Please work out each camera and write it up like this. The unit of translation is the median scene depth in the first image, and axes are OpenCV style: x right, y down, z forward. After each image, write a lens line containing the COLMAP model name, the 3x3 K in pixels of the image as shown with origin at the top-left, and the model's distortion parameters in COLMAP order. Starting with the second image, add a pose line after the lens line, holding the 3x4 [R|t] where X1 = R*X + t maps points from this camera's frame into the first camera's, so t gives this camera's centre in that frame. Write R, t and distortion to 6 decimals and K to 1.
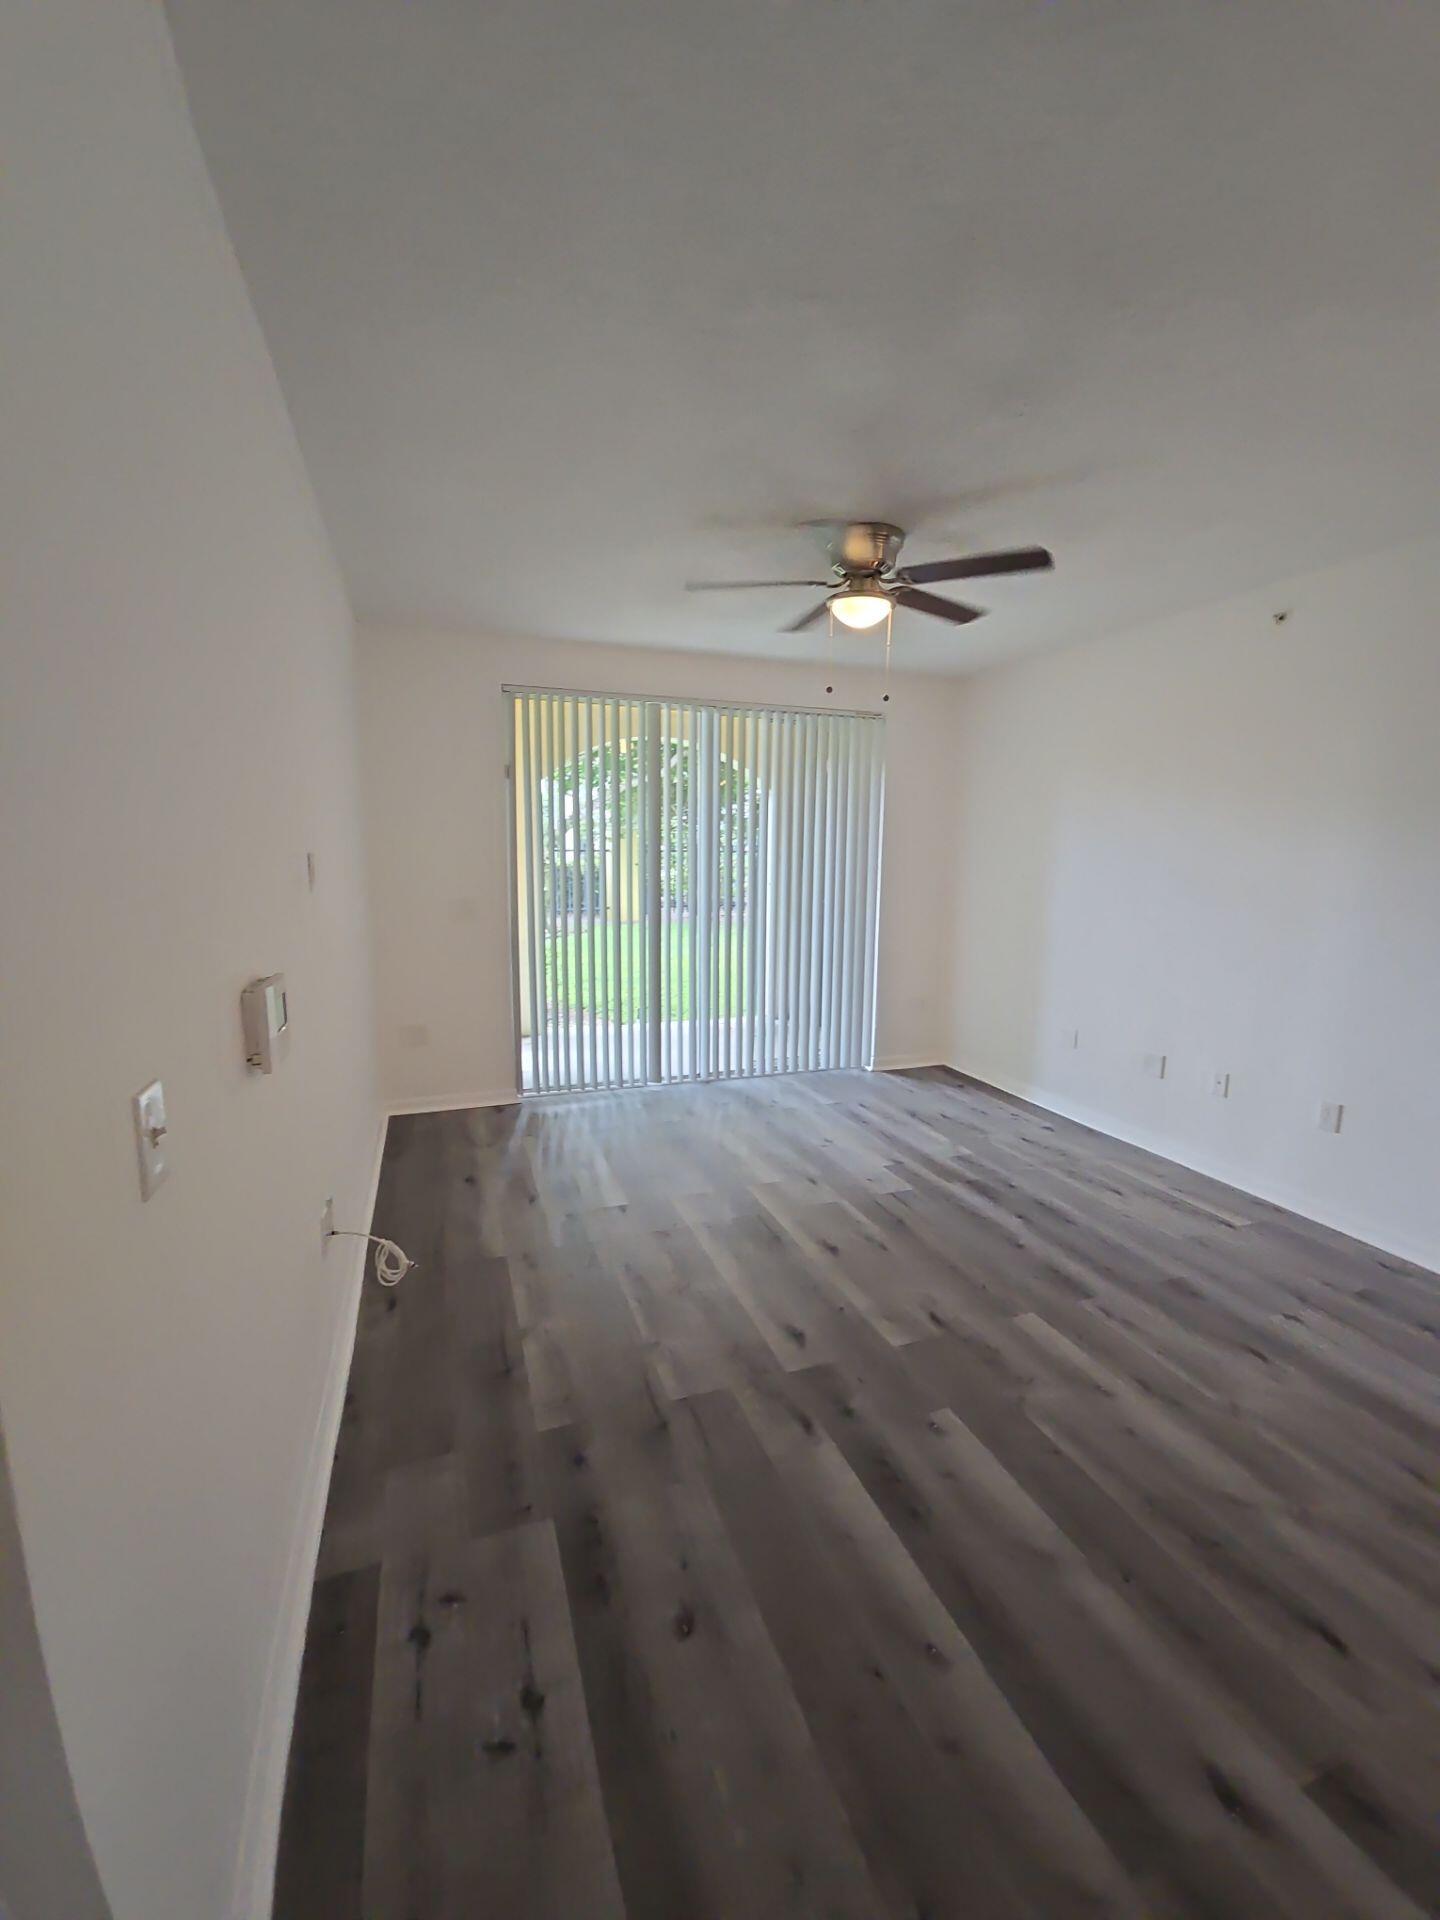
lens RADIAL K [[776.8, 0, 709.8], [0, 776.8, 960.8], [0, 0, 1]] dist [0.008681, -0.007057]
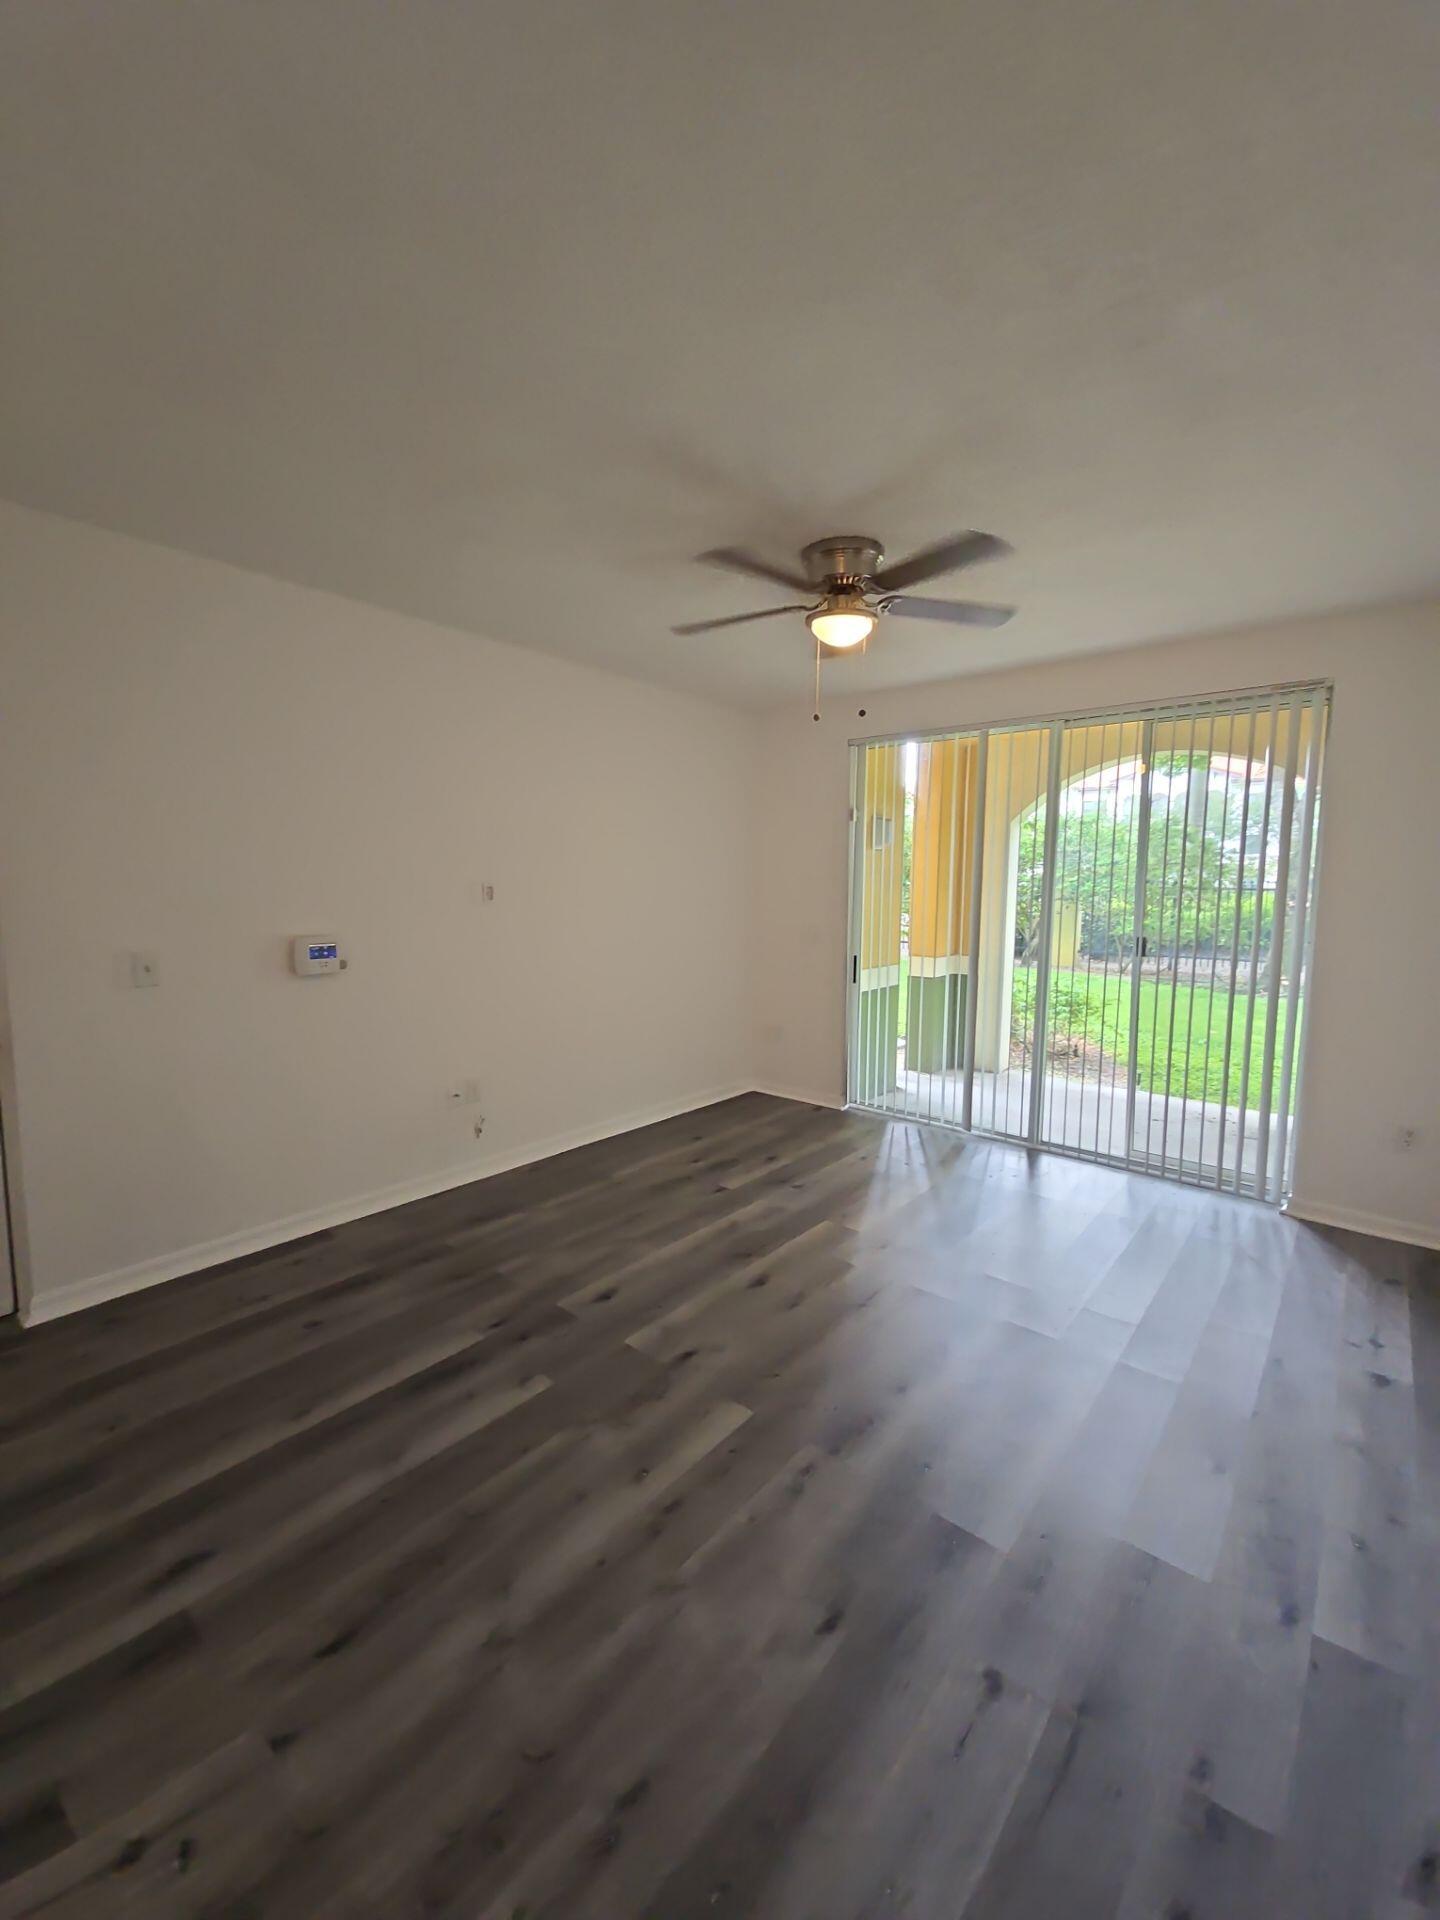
lens RADIAL K [[772.9, 0, 720.0], [0, 772.9, 960.0], [0, 0, 1]] dist [0.009043, -0.006932]
pose [[0.513961, 0.084795, -0.853612, 1.072279], [-0.129510, 0.991366, 0.020501, -0.051311], [0.847981, 0.100015, 0.520505, 0.480524]]
